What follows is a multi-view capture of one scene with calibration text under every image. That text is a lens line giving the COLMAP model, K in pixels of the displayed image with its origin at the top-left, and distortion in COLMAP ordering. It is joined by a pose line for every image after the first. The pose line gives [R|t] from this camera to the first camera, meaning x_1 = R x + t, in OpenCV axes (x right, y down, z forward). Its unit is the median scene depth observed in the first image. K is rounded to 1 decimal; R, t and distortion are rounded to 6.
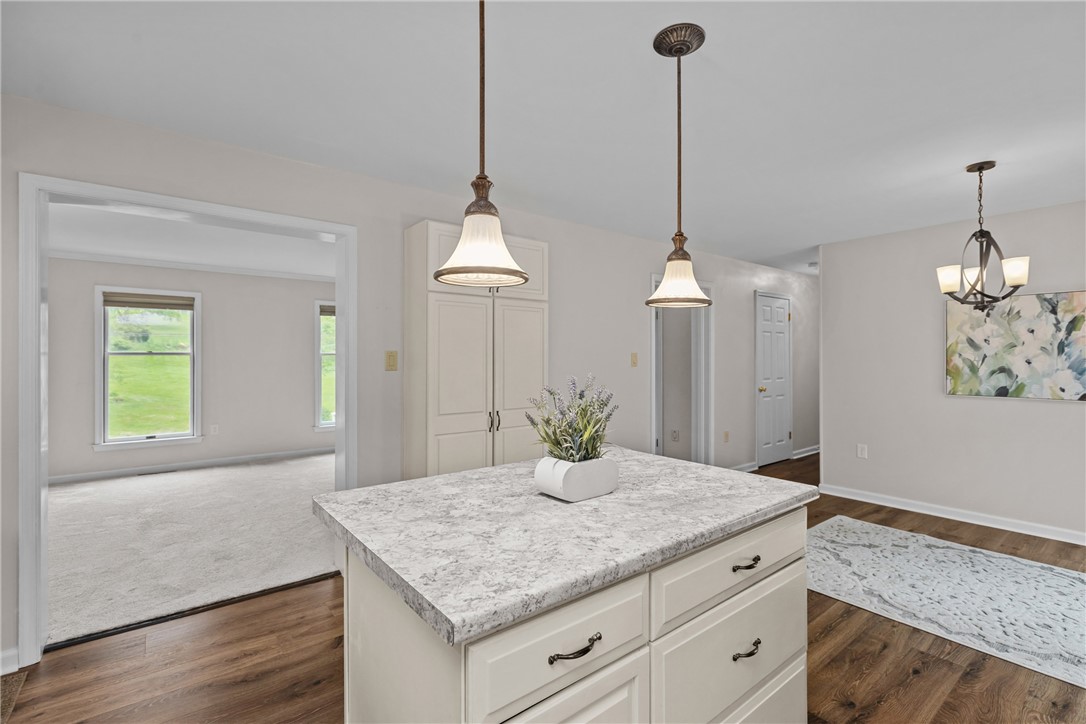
lens RADIAL K [[501.2, 0, 553.3], [0, 501.2, 365.3], [0, 0, 1]] dist [0.003349, -0.002233]
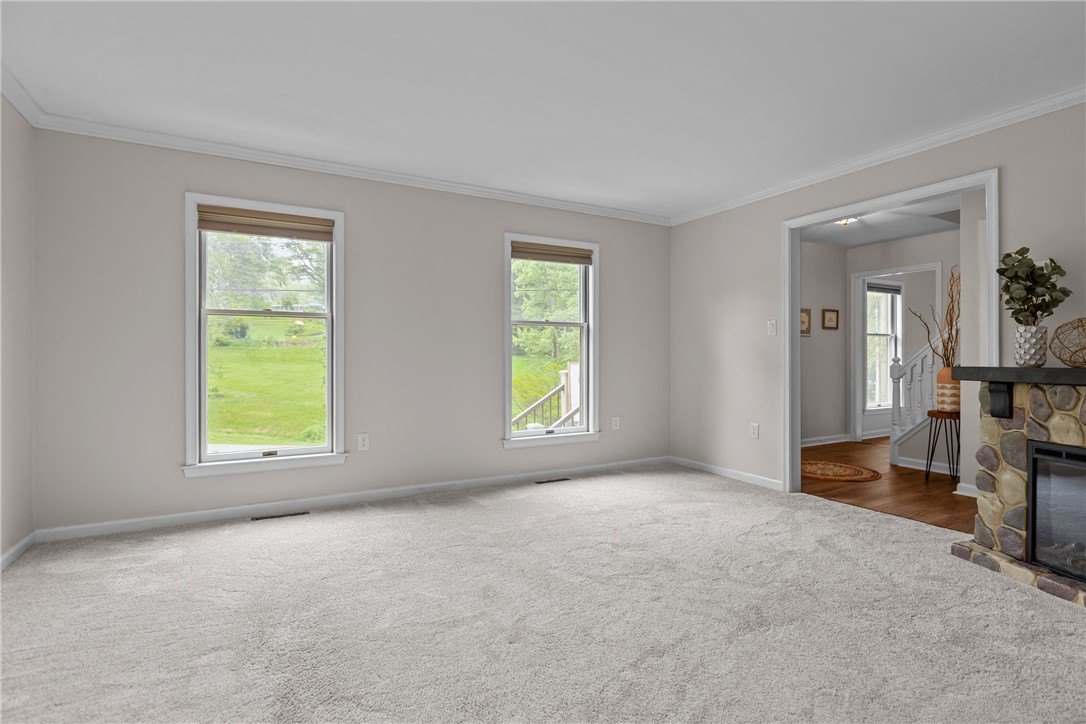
lens RADIAL K [[534.4, 0, 540.5], [0, 534.4, 355.2], [0, 0, 1]] dist [0.003307, -0.005712]
pose [[0.985185, -0.009323, -0.171244, -0.367863], [0.007176, 0.999888, -0.013148, 0.035591], [0.171347, 0.011724, 0.985141, 0.420496]]
